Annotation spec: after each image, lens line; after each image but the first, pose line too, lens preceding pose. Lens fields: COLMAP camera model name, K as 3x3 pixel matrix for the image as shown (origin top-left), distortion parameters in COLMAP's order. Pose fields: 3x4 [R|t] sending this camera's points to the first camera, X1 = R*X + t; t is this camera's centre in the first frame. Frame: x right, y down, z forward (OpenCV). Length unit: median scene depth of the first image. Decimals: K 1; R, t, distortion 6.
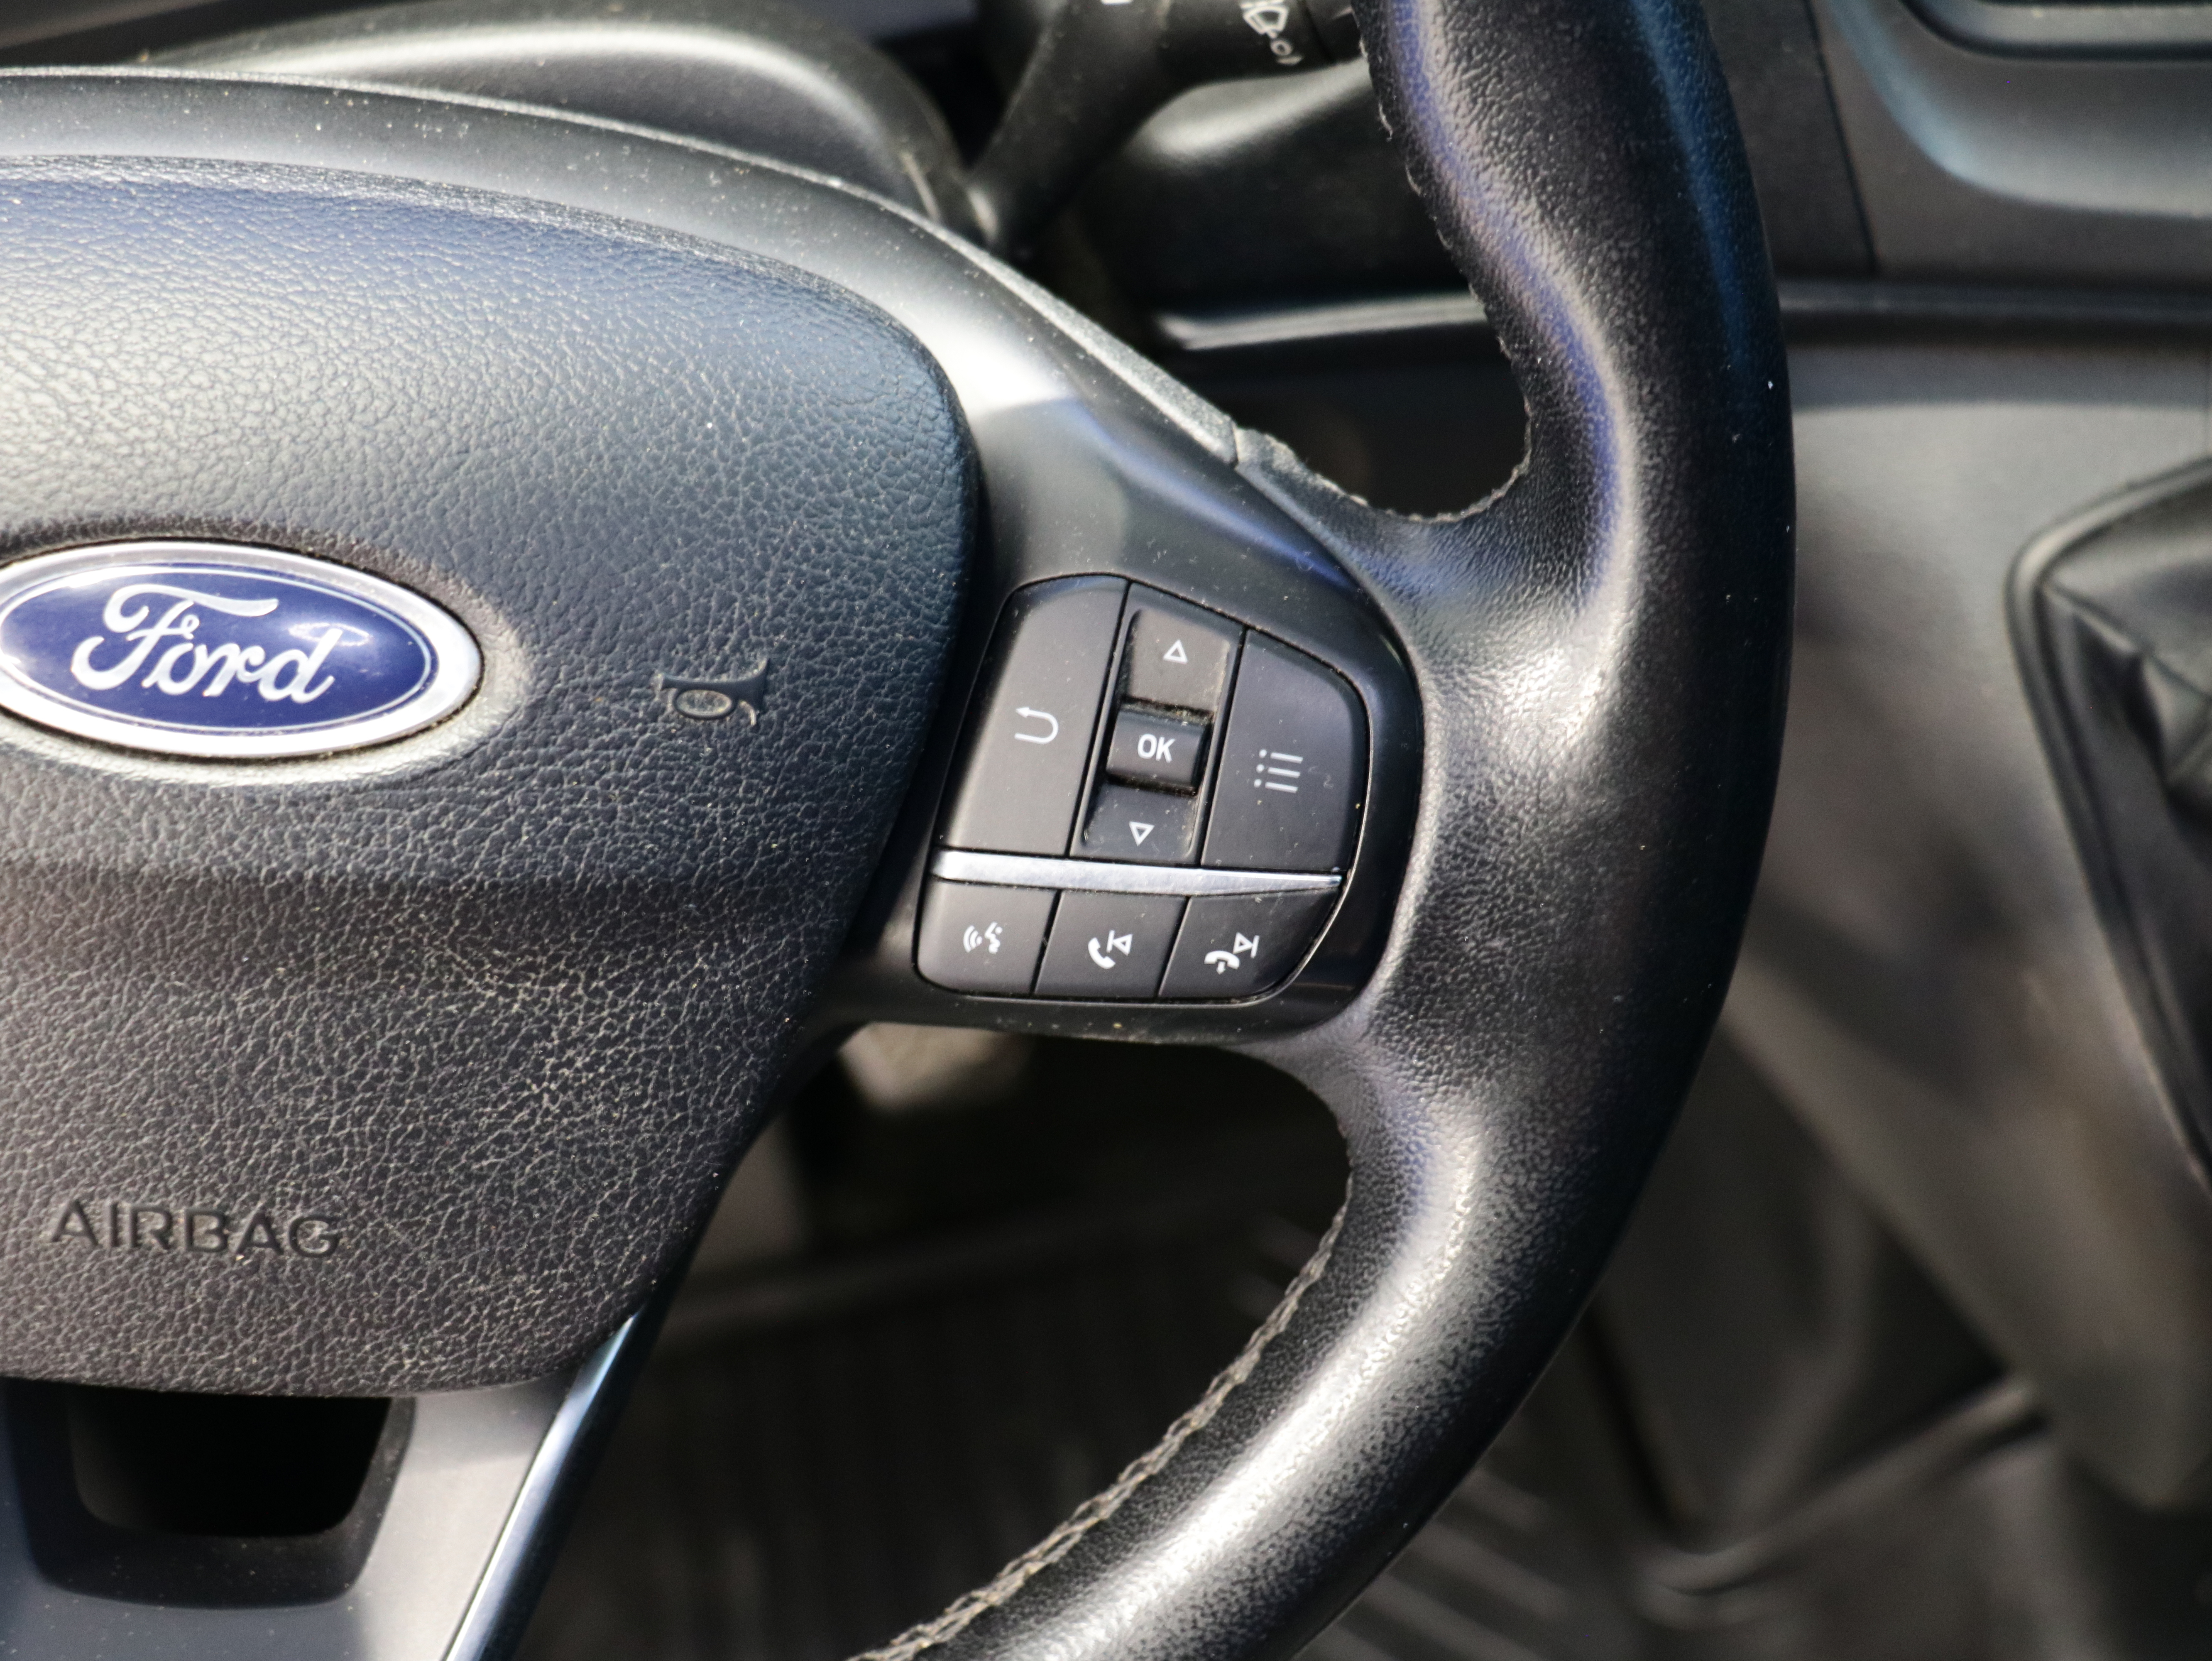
lens RADIAL K [[4285.7, 0, 1092.9], [0, 4285.7, 842.0], [0, 0, 1]] dist [0.036443, 0.000000]
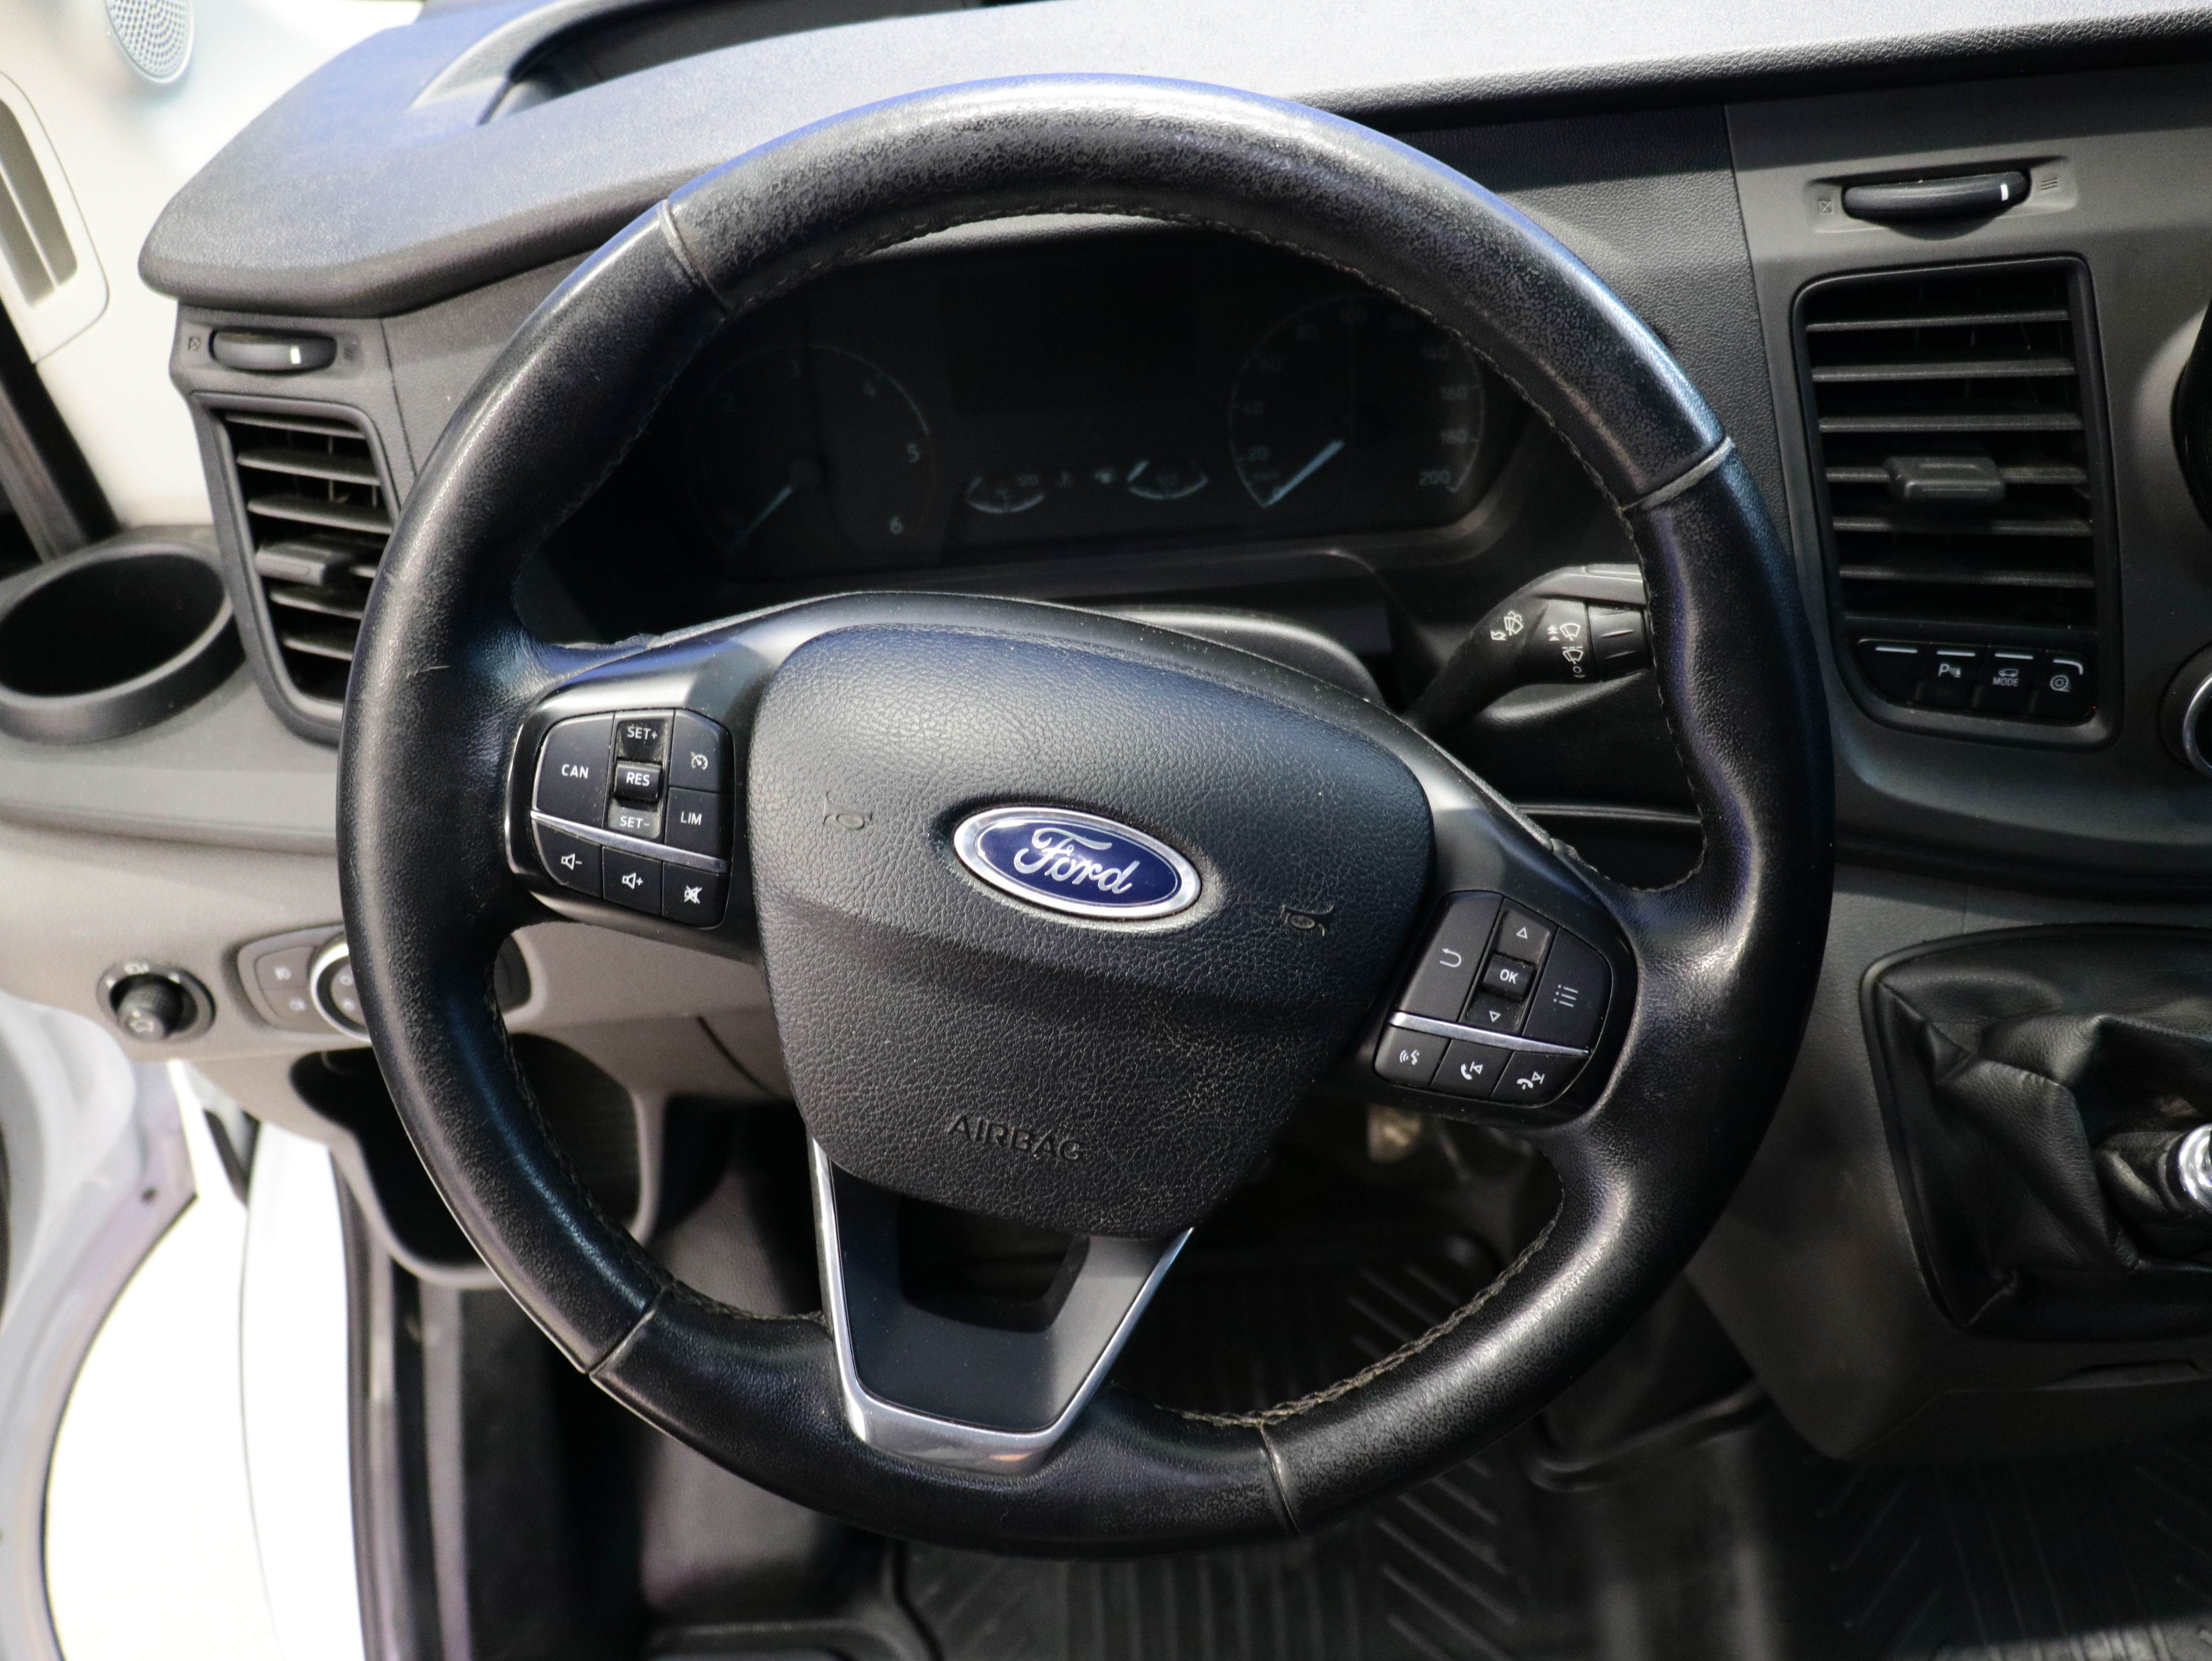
lens RADIAL K [[2005.6, 0, 1104.0], [0, 2005.6, 839.6], [0, 0, 1]] dist [-0.029620, 0.045323]
pose [[0.987660, 0.141370, -0.067395, -0.122660], [-0.148858, 0.981120, -0.123466, 0.061882], [0.048668, 0.131975, 0.990058, 0.018865]]
